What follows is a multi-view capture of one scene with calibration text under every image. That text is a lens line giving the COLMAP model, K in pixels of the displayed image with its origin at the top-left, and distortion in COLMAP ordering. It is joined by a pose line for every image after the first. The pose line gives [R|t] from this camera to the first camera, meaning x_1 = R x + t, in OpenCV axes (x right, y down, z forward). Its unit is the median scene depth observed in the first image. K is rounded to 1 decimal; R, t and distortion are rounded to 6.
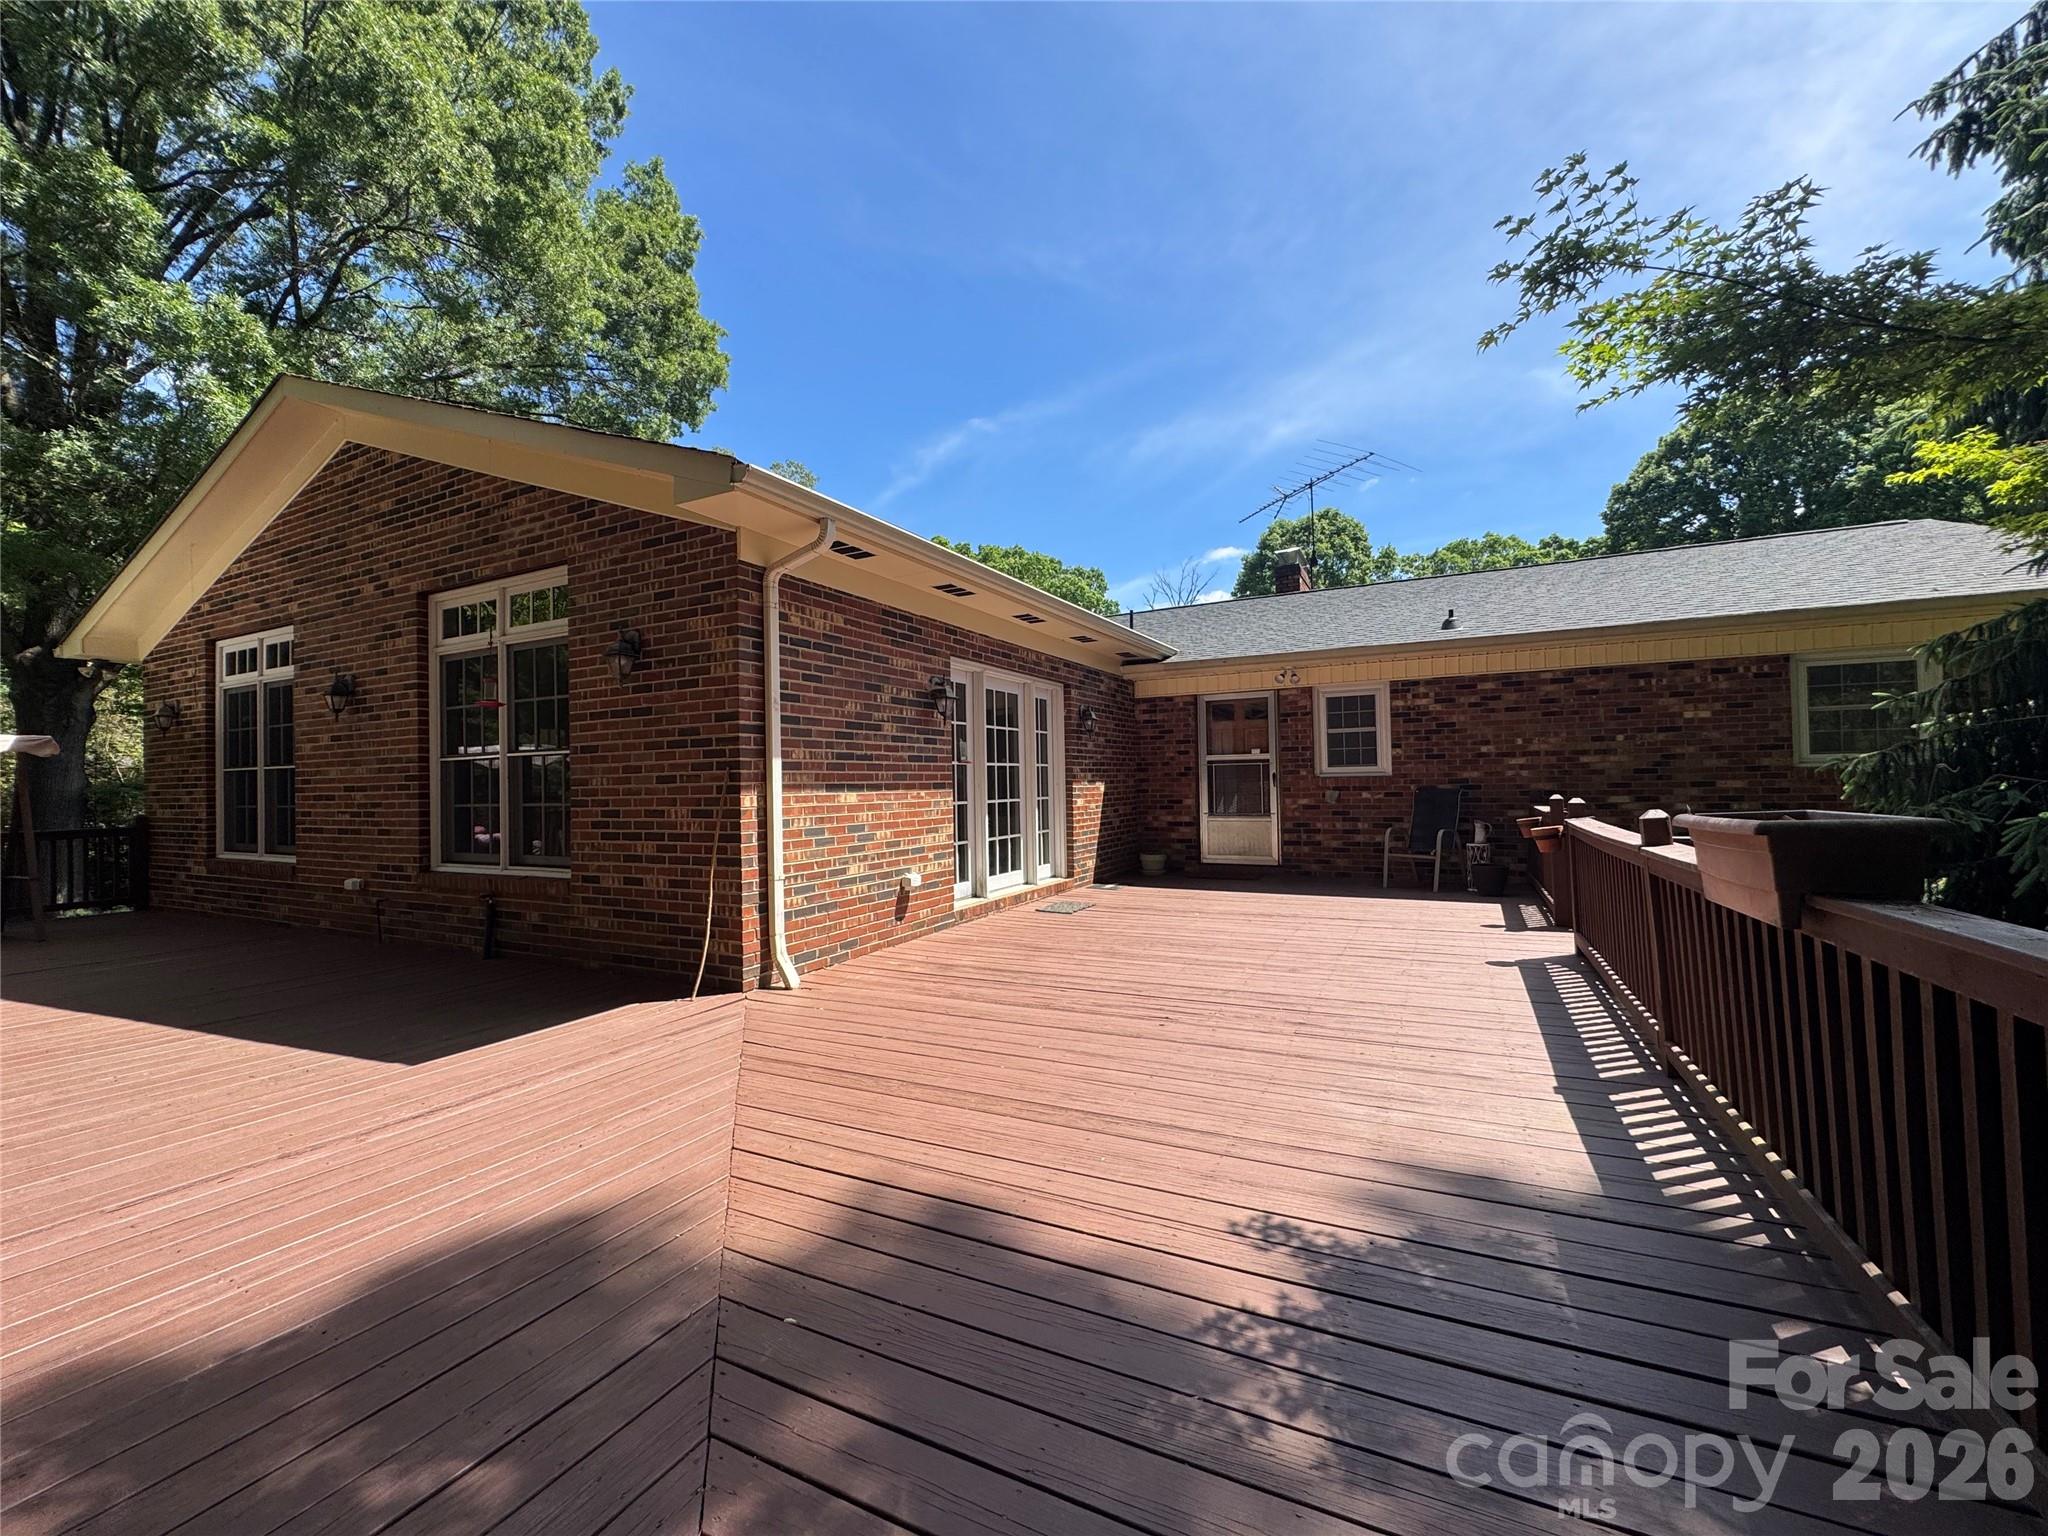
lens RADIAL K [[818.6, 0, 1030.8], [0, 818.6, 769.3], [0, 0, 1]] dist [-0.001425, -0.001064]
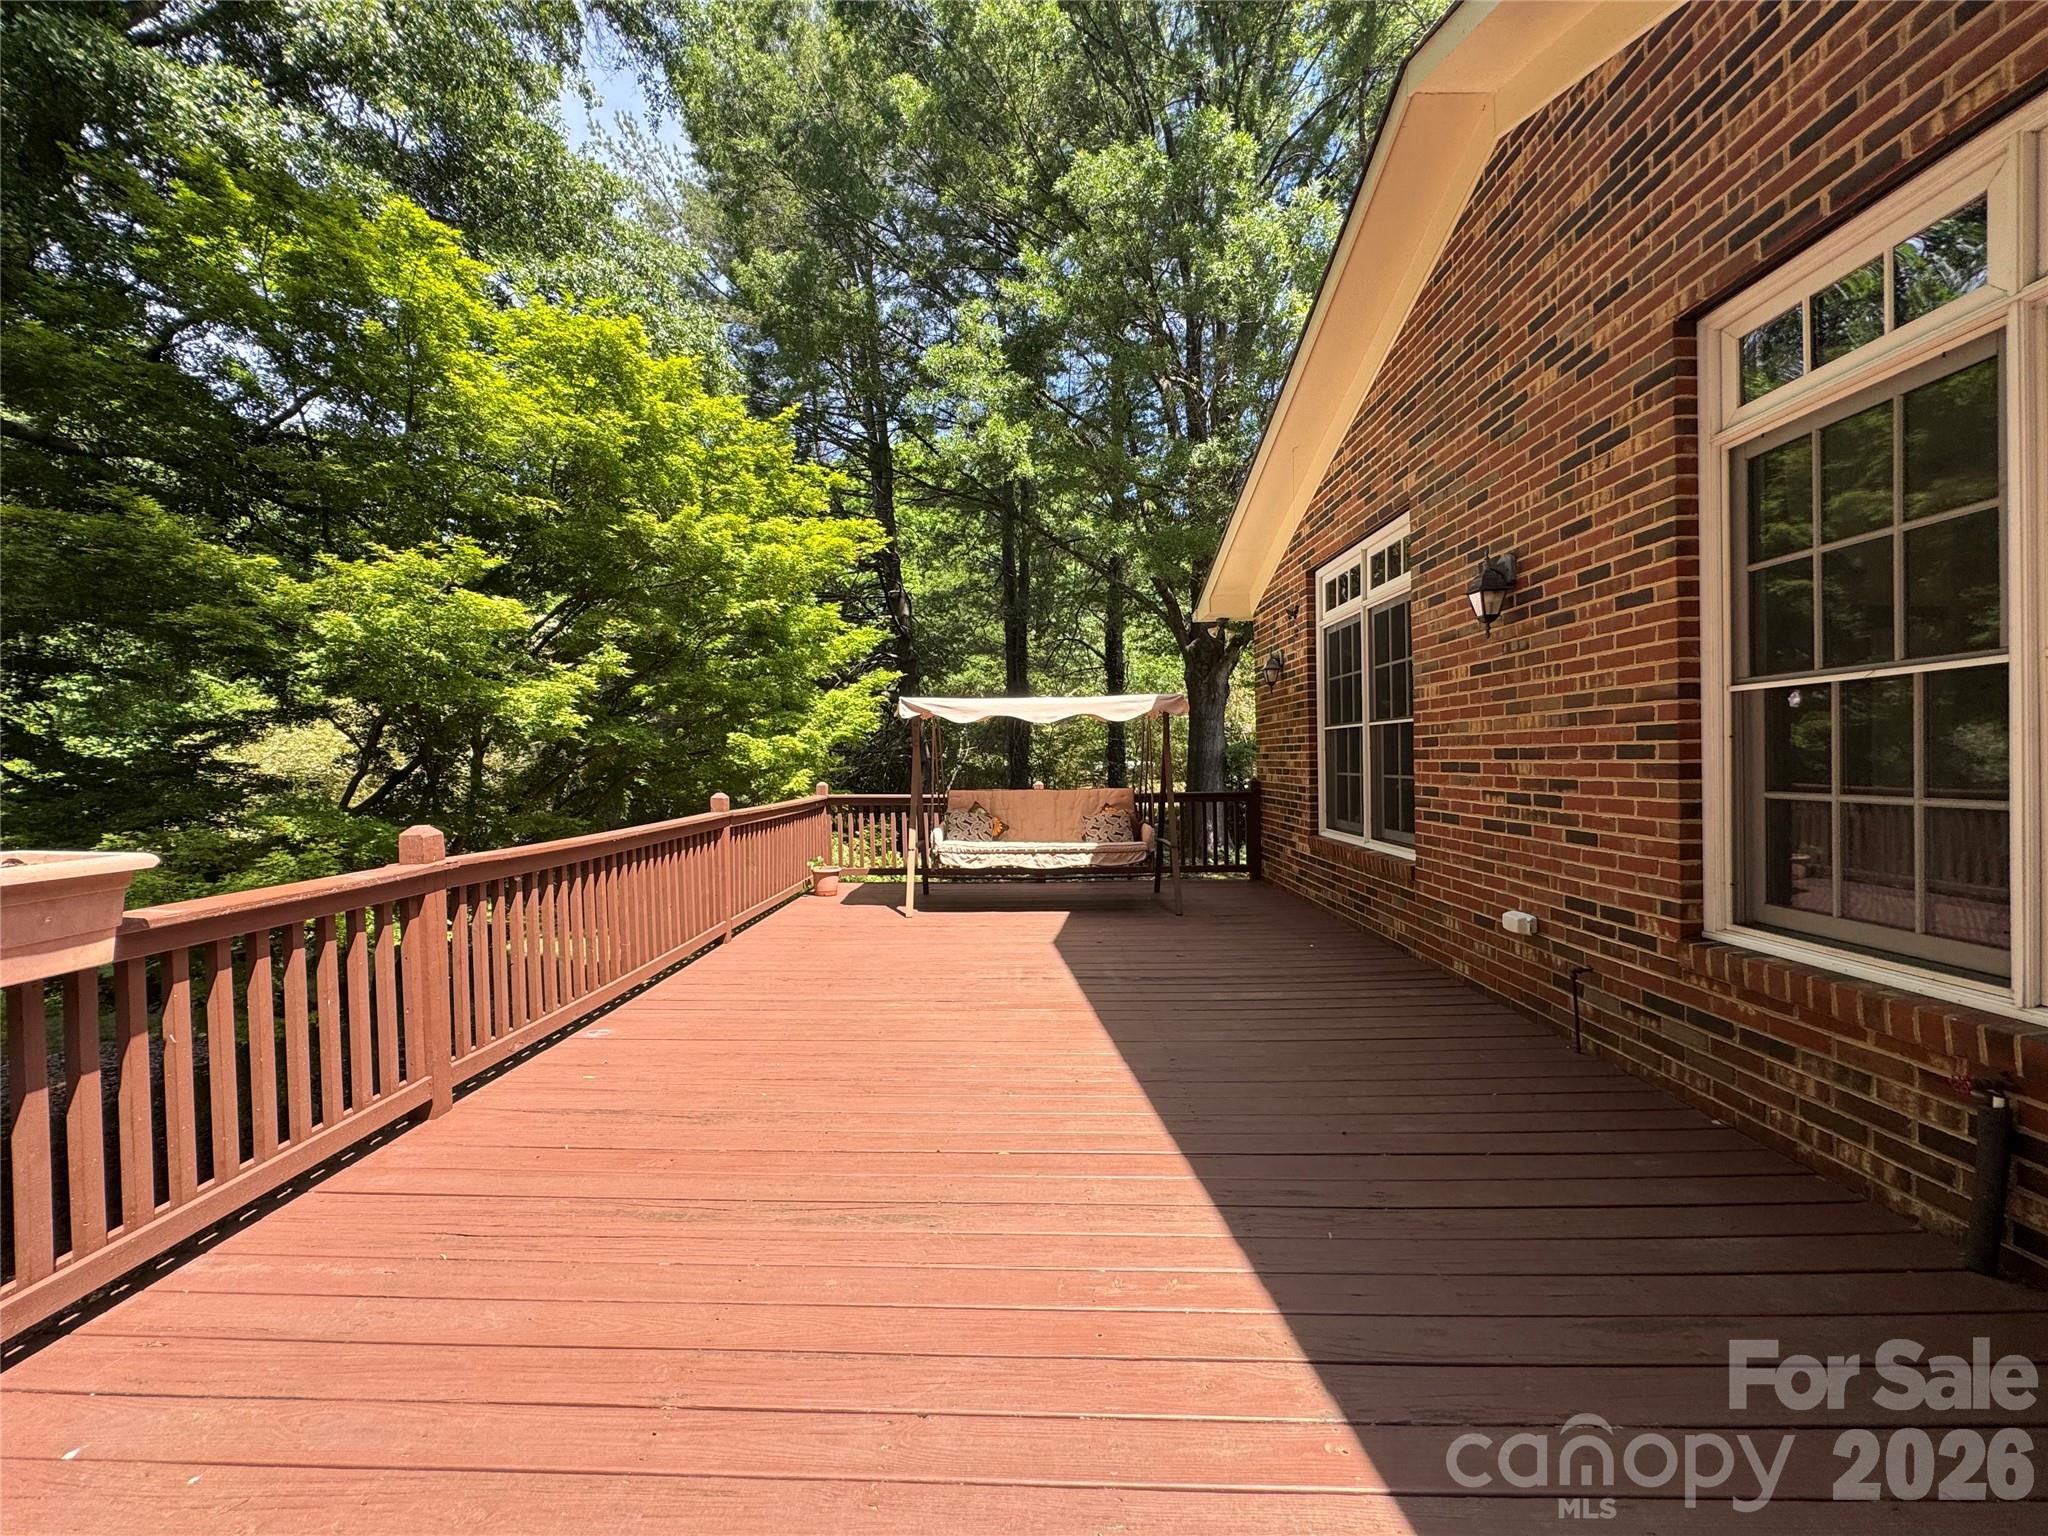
lens RADIAL K [[818.6, 0, 1022.4], [0, 818.6, 766.1], [0, 0, 1]] dist [-0.001425, -0.001064]
pose [[0.446555, 0.018316, -0.894569, -0.469368], [0.022974, 0.999226, 0.031928, 0.006413], [0.894461, -0.034810, 0.445788, 0.436639]]
